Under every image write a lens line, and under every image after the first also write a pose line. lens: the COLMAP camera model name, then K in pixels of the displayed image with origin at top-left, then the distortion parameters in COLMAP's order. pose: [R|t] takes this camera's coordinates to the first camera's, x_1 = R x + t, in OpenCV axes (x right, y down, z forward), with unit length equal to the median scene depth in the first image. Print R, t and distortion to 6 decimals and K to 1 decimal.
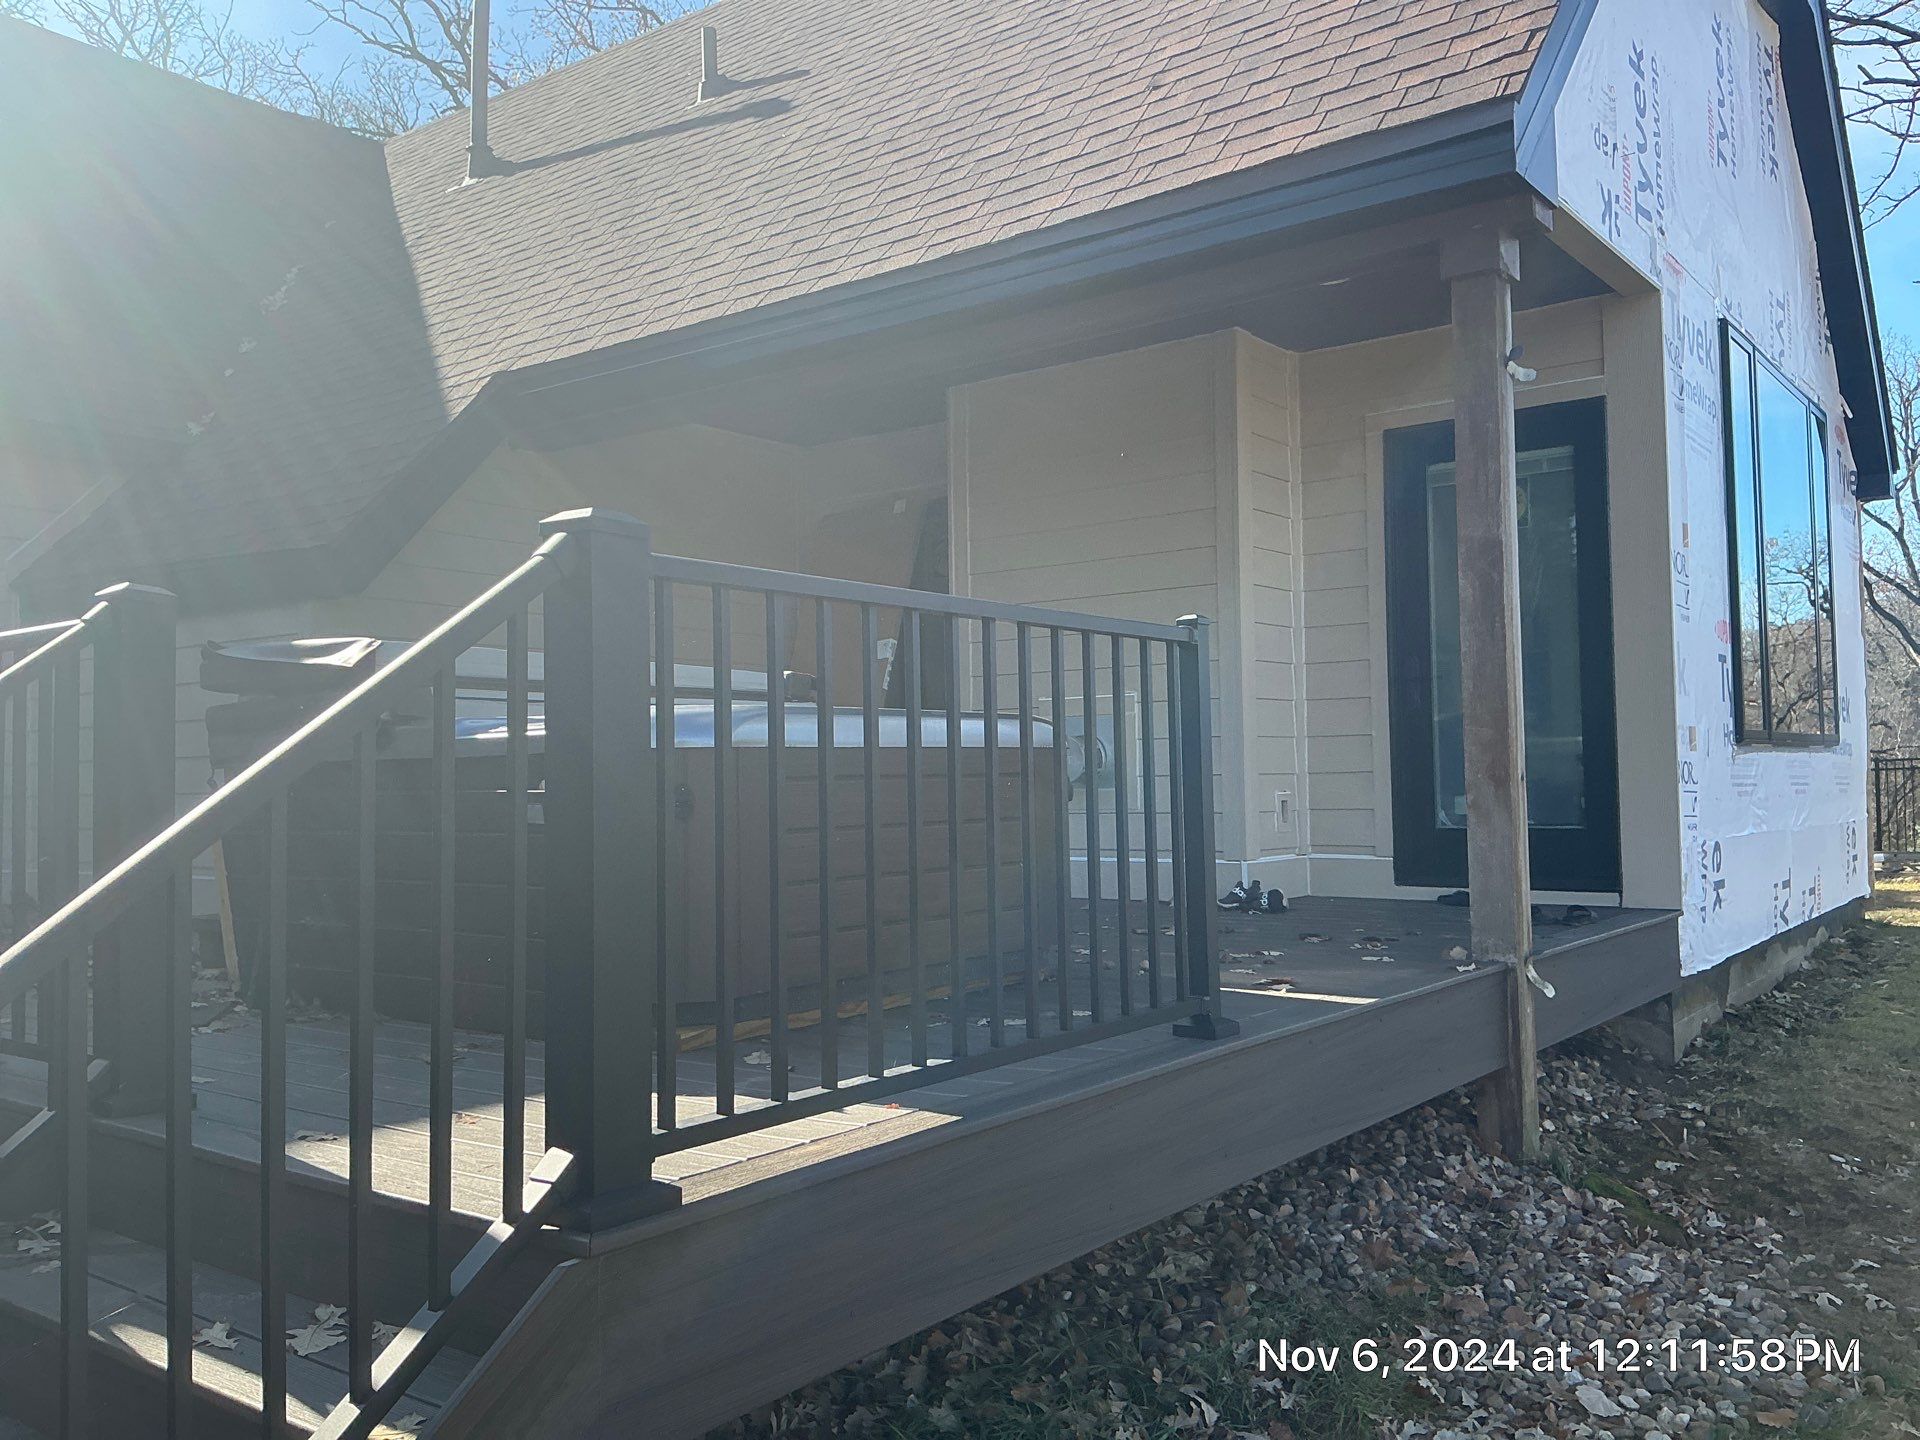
lens RADIAL K [[1584.2, 0, 960.0], [0, 1584.2, 720.0], [0, 0, 1]] dist [0.129779, -0.260022]
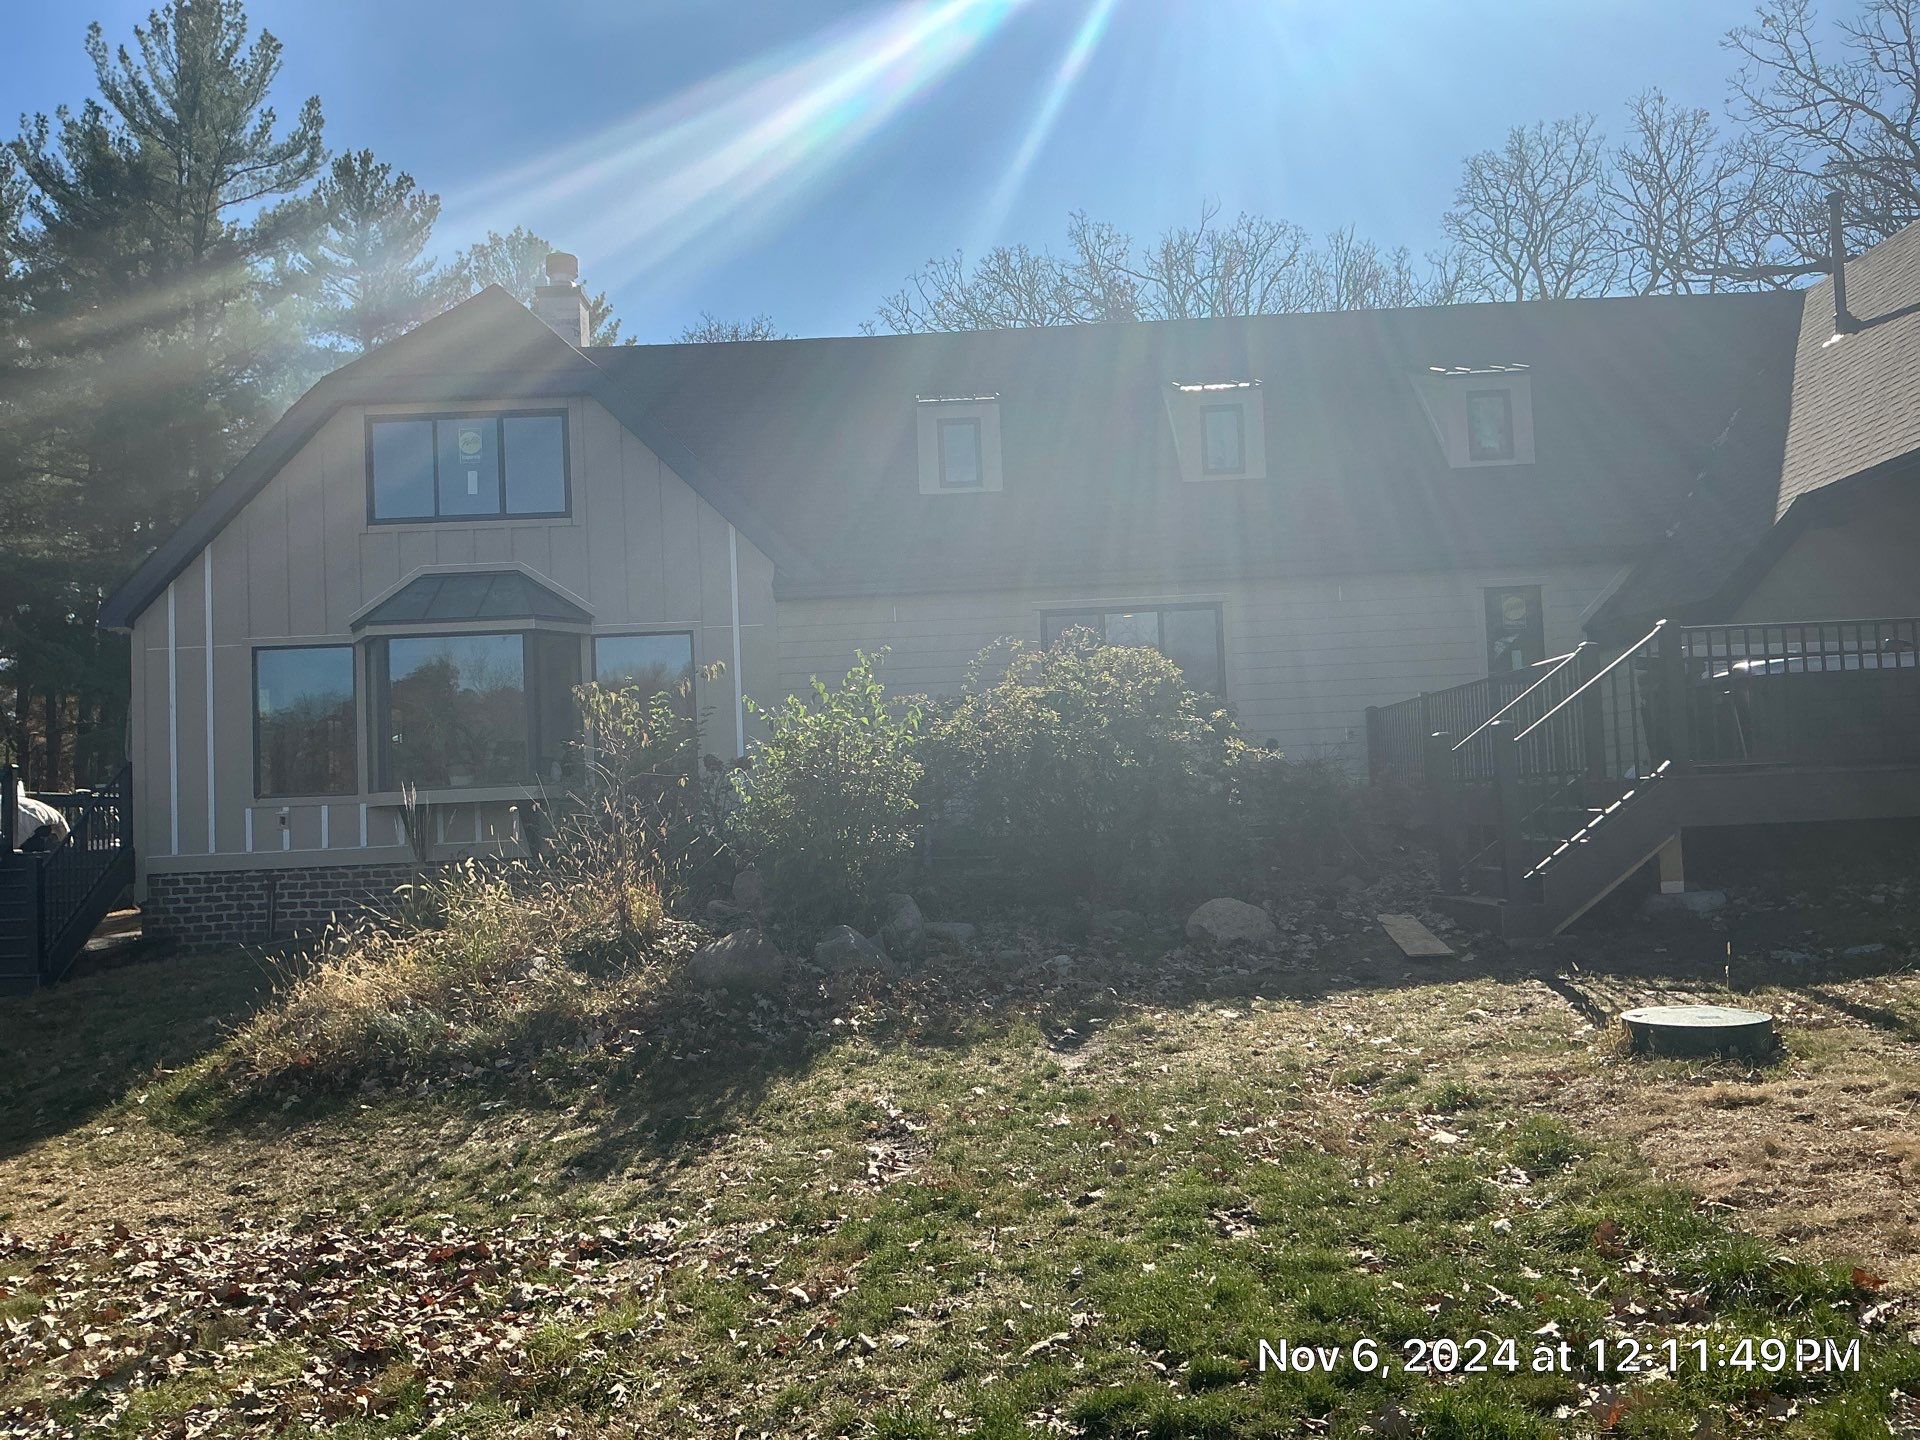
lens RADIAL K [[1584.2, 0, 960.0], [0, 1584.2, 720.0], [0, 0, 1]] dist [0.129779, -0.260022]
pose [[0.581162, -0.072981, -0.810509, 0.985863], [0.069567, 0.996780, -0.039871, 0.084613], [0.810809, -0.033213, 0.584368, -1.388490]]
